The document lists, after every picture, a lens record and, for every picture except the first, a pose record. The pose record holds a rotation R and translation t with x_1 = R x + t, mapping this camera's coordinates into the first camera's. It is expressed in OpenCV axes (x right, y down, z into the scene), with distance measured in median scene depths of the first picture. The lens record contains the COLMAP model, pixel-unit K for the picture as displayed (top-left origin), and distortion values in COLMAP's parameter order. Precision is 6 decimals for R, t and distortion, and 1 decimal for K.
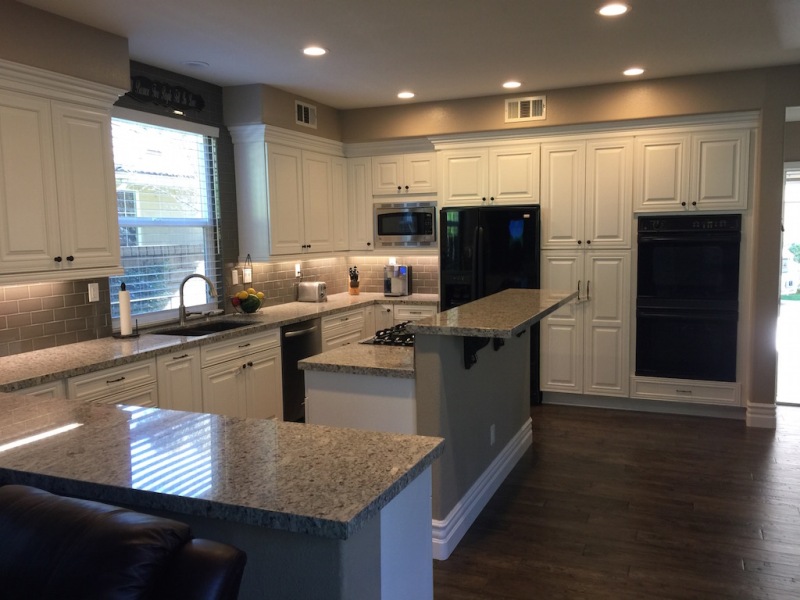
lens RADIAL K [[686.8, 0, 400.0], [0, 686.8, 300.0], [0, 0, 1]] dist [0.092967, -0.127169]
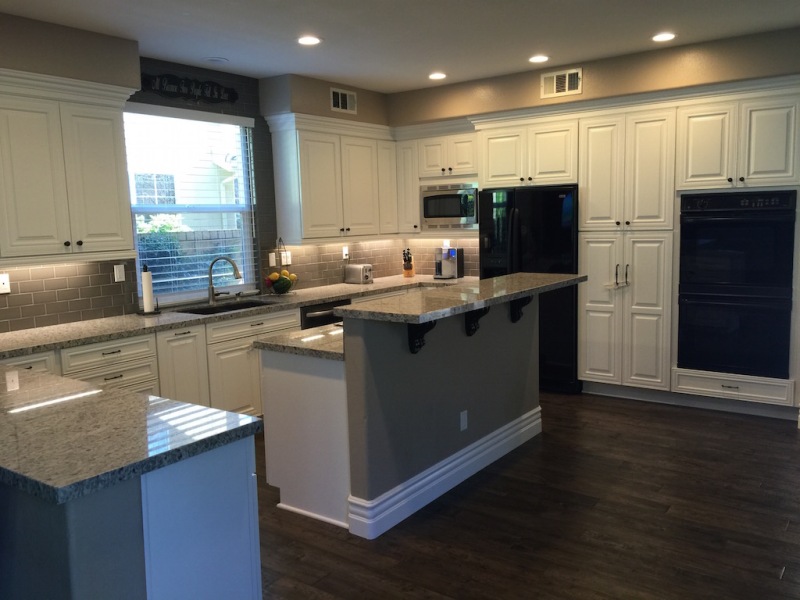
lens RADIAL K [[686.8, 0, 400.0], [0, 686.8, 300.0], [0, 0, 1]] dist [0.092967, -0.127169]
pose [[0.973465, 0.017020, -0.228203, 0.191169], [-0.010523, 0.999505, 0.029654, -0.004487], [0.228595, -0.026466, 0.973162, 0.014421]]
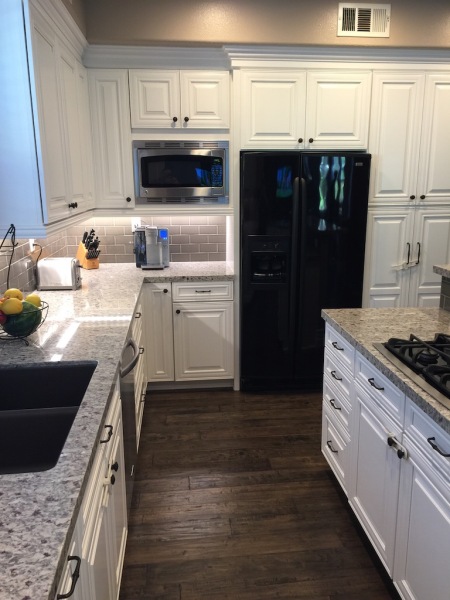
lens RADIAL K [[514.7, 0, 230.9], [0, 514.7, 295.7], [0, 0, 1]] dist [0.084026, -0.107498]
pose [[0.870657, -0.095396, 0.482552, -0.257430], [0.037852, 0.991099, 0.127635, -0.055102], [-0.490433, -0.092860, 0.866518, 0.554700]]
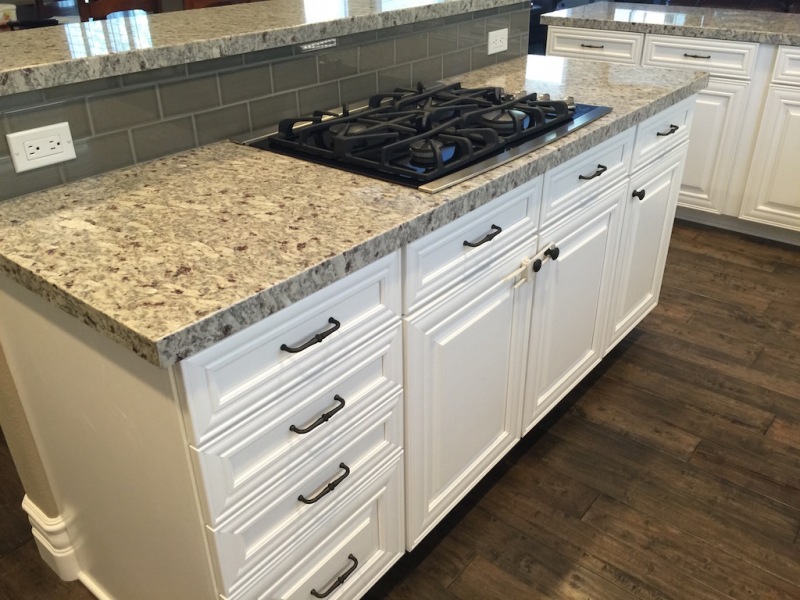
lens RADIAL K [[686.8, 0, 400.0], [0, 686.8, 300.0], [0, 0, 1]] dist [0.092967, -0.127169]
pose [[-0.959423, -0.109955, 0.259650, -0.042794], [0.056388, 0.827418, 0.558749, -0.062929], [-0.276276, 0.550718, -0.787643, 1.015277]]
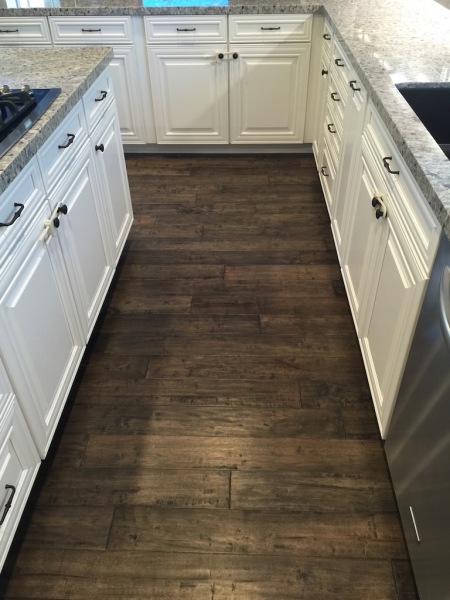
lens RADIAL K [[514.7, 0, 230.9], [0, 514.7, 295.7], [0, 0, 1]] dist [0.084026, -0.107498]
pose [[-0.932406, 0.244234, -0.266402, -0.025999], [-0.006080, 0.726406, 0.687239, -0.077405], [0.361363, 0.642405, -0.675820, 1.018021]]
